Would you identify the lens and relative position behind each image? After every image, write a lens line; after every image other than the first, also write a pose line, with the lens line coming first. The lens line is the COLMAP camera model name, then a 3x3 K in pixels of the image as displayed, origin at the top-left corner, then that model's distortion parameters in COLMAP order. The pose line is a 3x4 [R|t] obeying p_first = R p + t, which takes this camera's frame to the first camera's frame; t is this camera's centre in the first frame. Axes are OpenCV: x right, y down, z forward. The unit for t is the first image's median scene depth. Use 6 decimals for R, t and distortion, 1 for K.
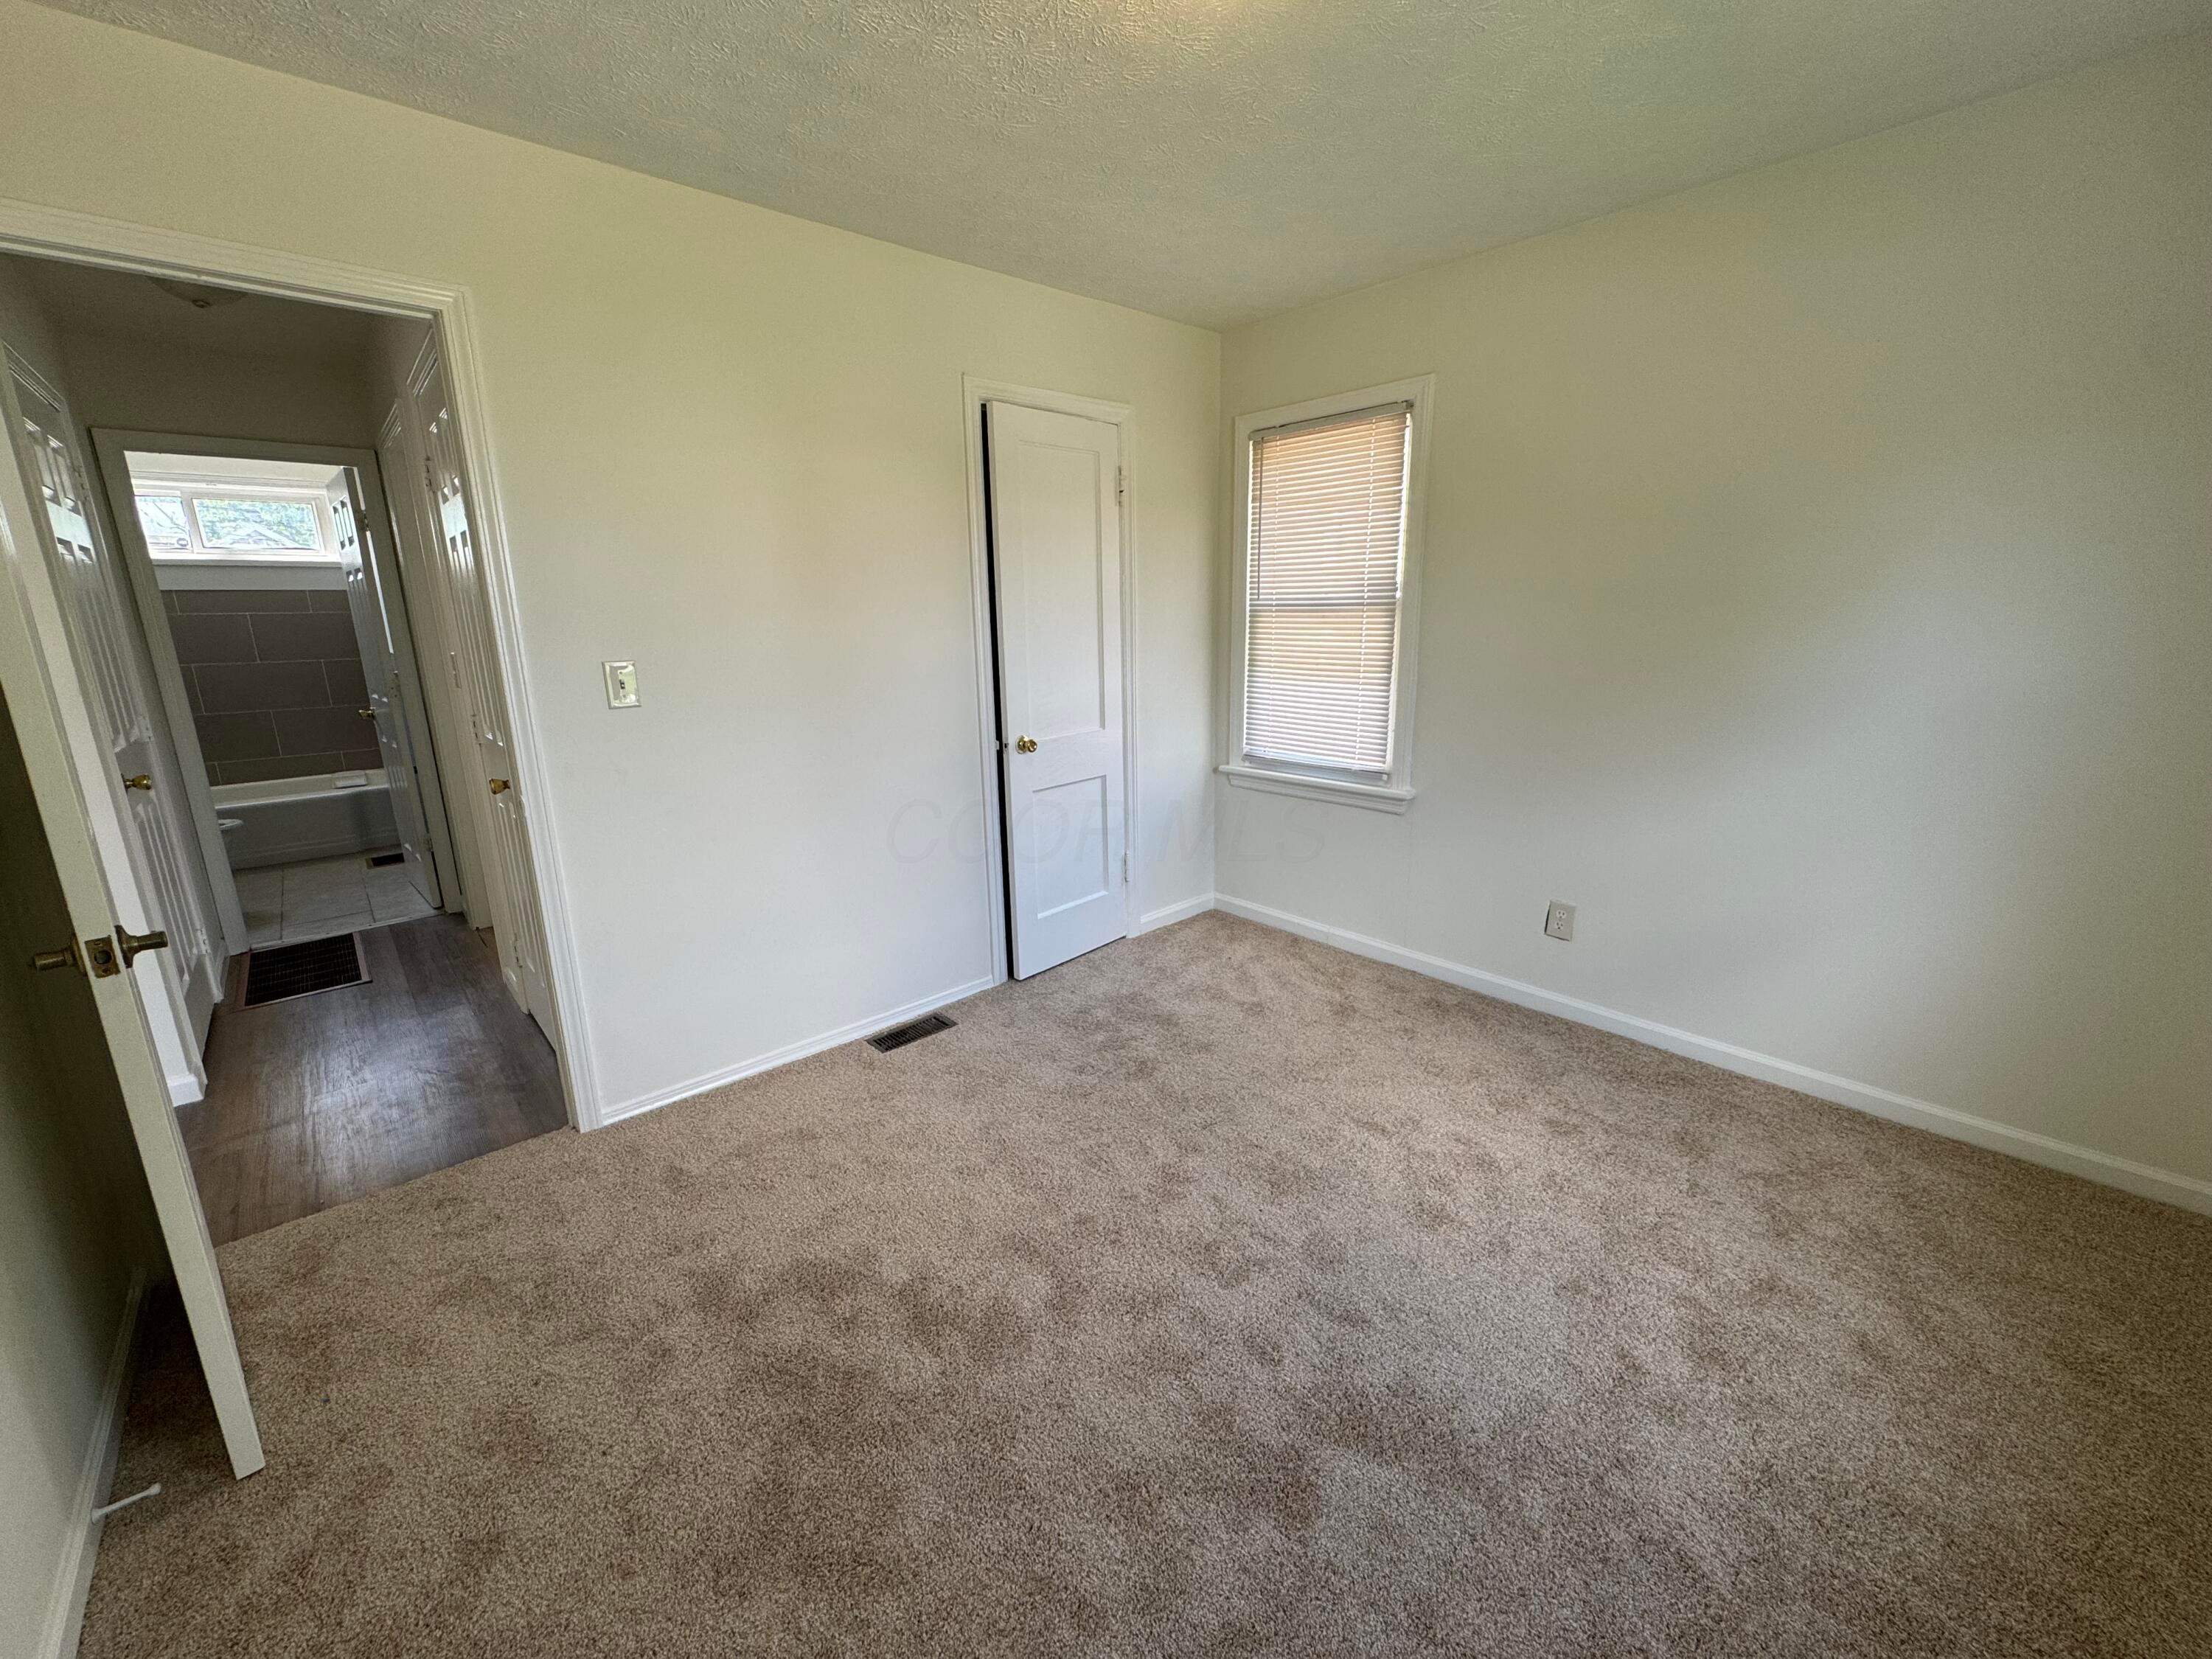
lens RADIAL K [[891.5, 0, 1109.3], [0, 891.5, 822.5], [0, 0, 1]] dist [-0.004590, -0.000616]
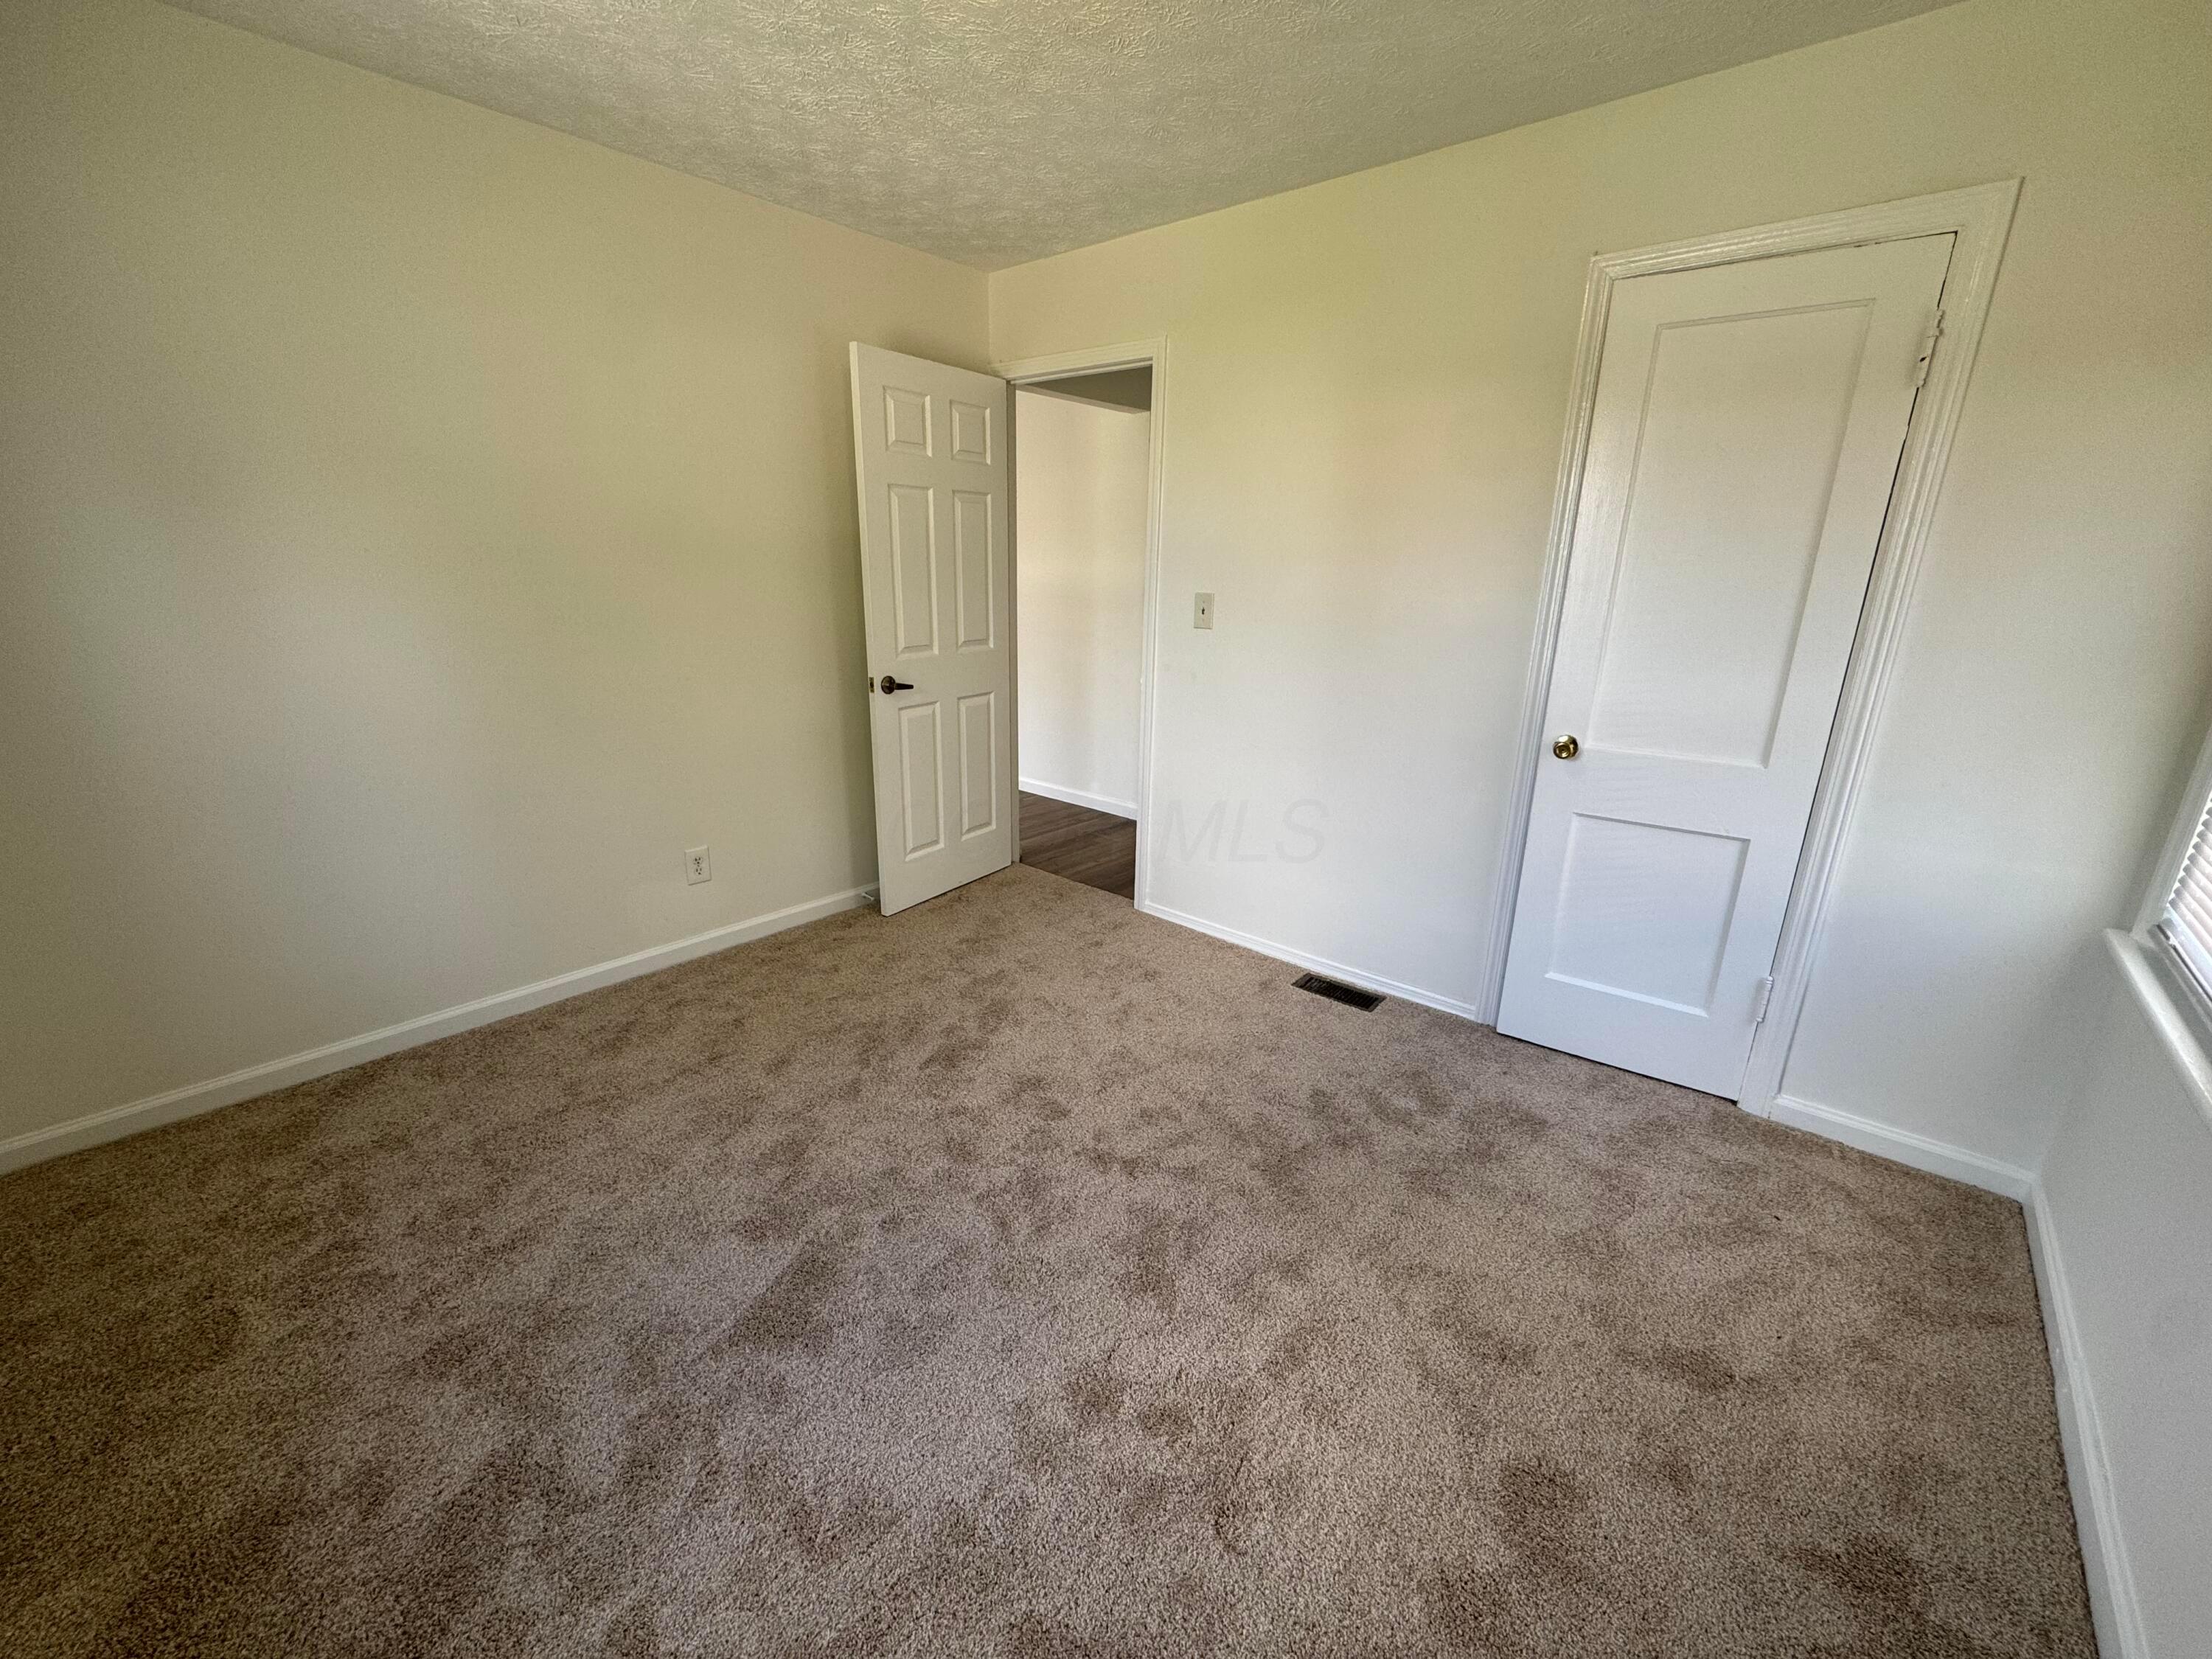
lens RADIAL K [[891.5, 0, 1101.6], [0, 891.5, 825.3], [0, 0, 1]] dist [-0.004590, -0.000616]
pose [[0.108658, 0.302400, -0.946968, 0.631250], [-0.250500, 0.930196, 0.268301, -0.136976], [0.962000, 0.208062, 0.176825, 0.529549]]
